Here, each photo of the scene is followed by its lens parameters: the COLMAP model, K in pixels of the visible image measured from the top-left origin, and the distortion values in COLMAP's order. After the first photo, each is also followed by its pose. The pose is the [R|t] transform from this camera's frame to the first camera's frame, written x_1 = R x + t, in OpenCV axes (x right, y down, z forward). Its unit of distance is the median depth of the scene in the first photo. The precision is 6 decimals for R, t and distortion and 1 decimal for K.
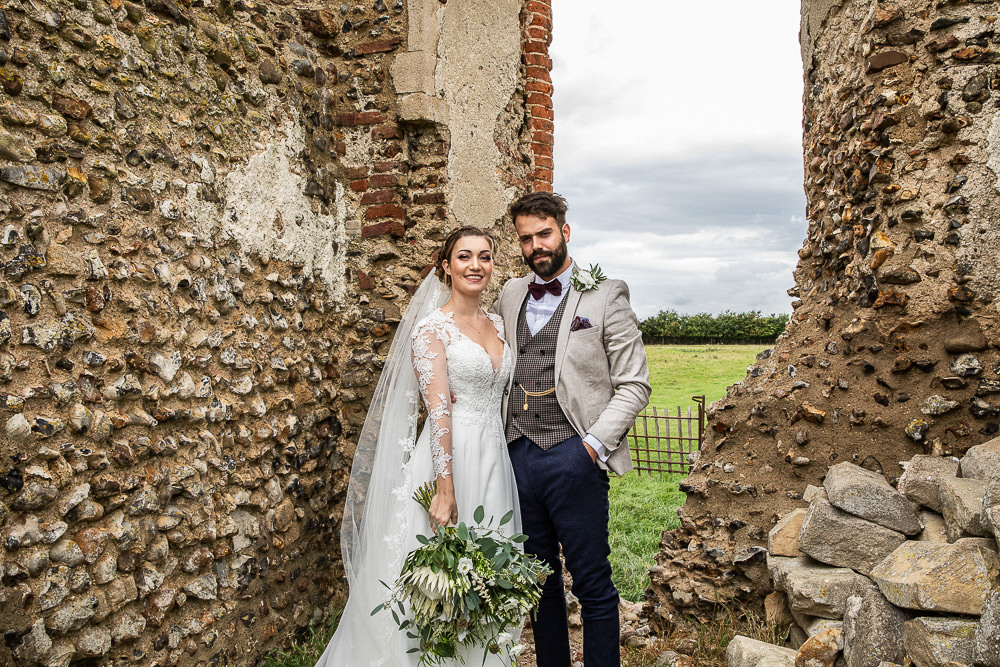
lens RADIAL K [[864.7, 0, 500.0], [0, 864.7, 333.5], [0, 0, 1]] dist [-0.059586, 0.091210]
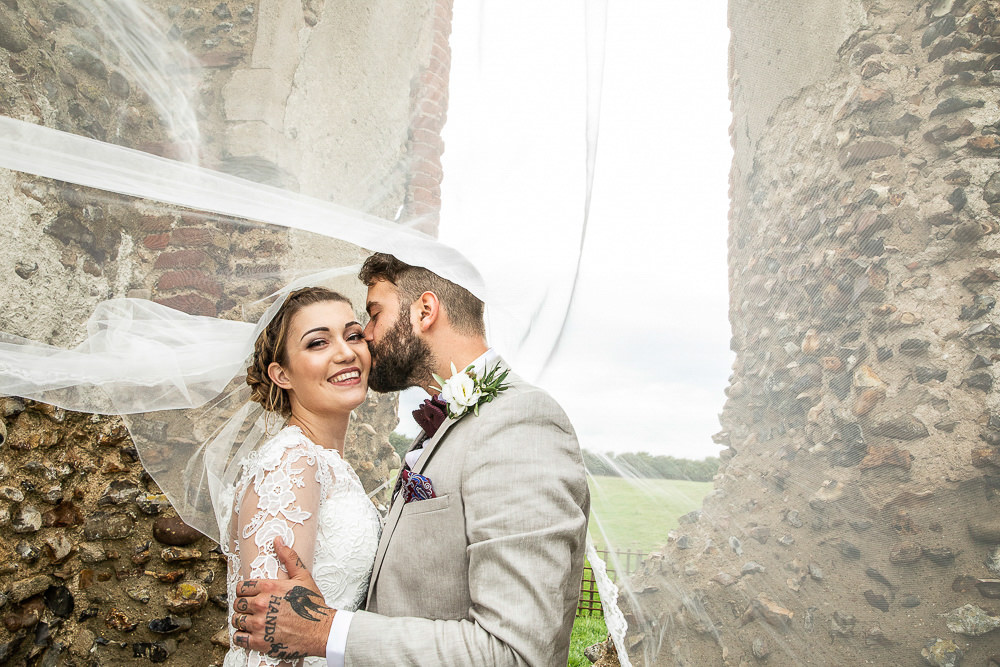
lens RADIAL K [[722.2, 0, 500.0], [0, 722.2, 333.5], [0, 0, 1]] dist [-0.101151, 0.085715]
pose [[0.983768, 0.091058, 0.154624, 0.029742], [-0.063583, 0.982663, -0.174159, -0.018623], [-0.167802, 0.161500, 0.972502, 0.448205]]
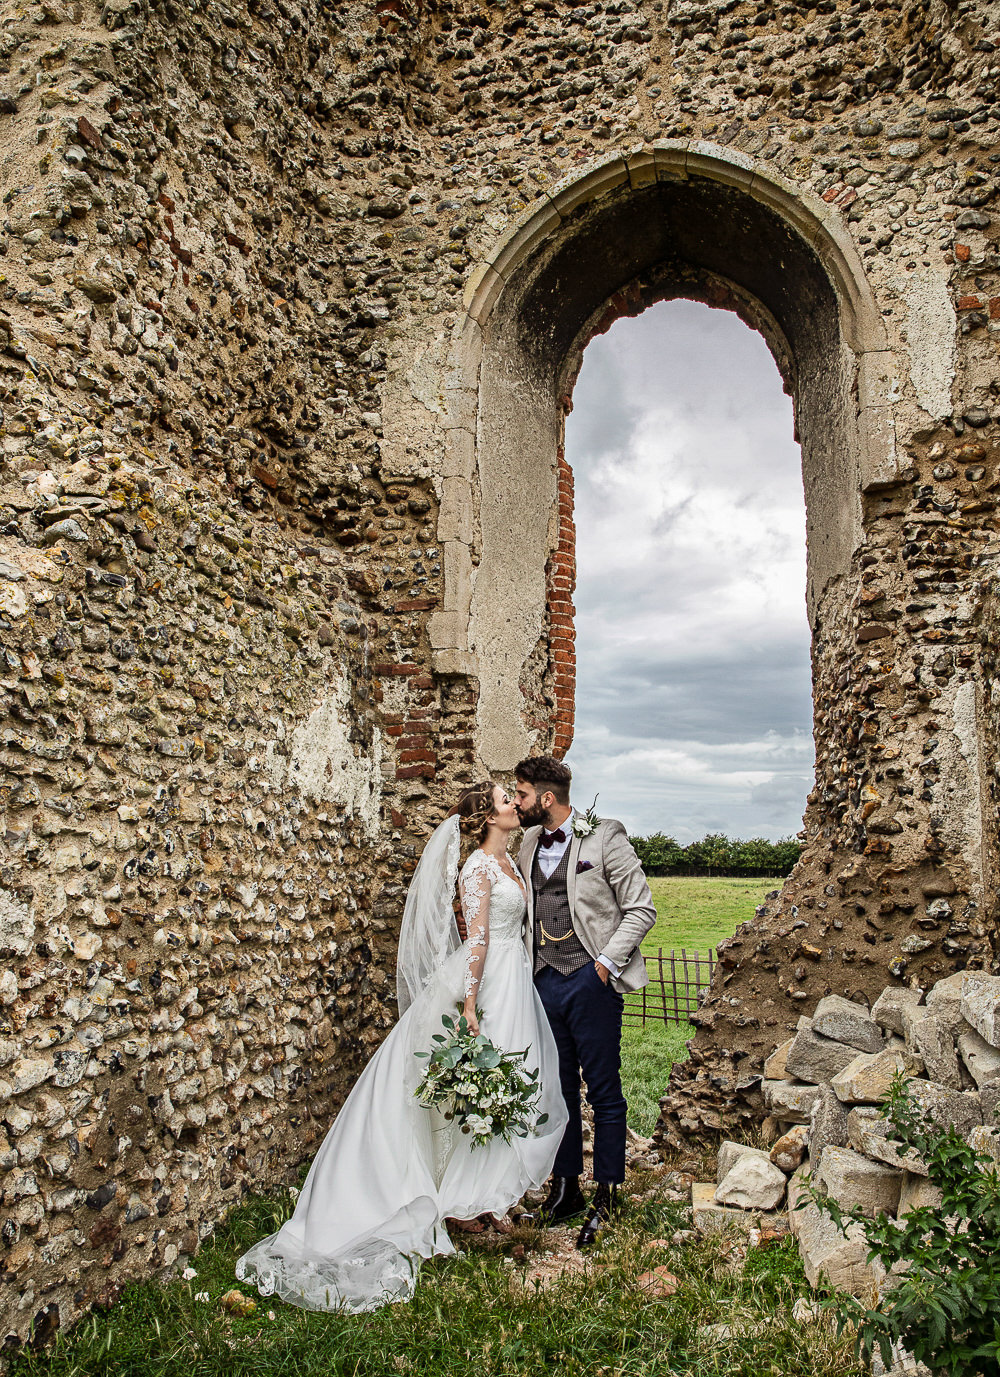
lens RADIAL K [[1057.3, 0, 498.5], [0, 1057.3, 759.6], [0, 0, 1]] dist [-0.093786, 0.002825]
pose [[0.999687, 0.022160, -0.011617, -0.018406], [-0.023155, 0.995301, -0.094024, -0.014590], [0.009479, 0.094263, 0.995502, -0.345822]]
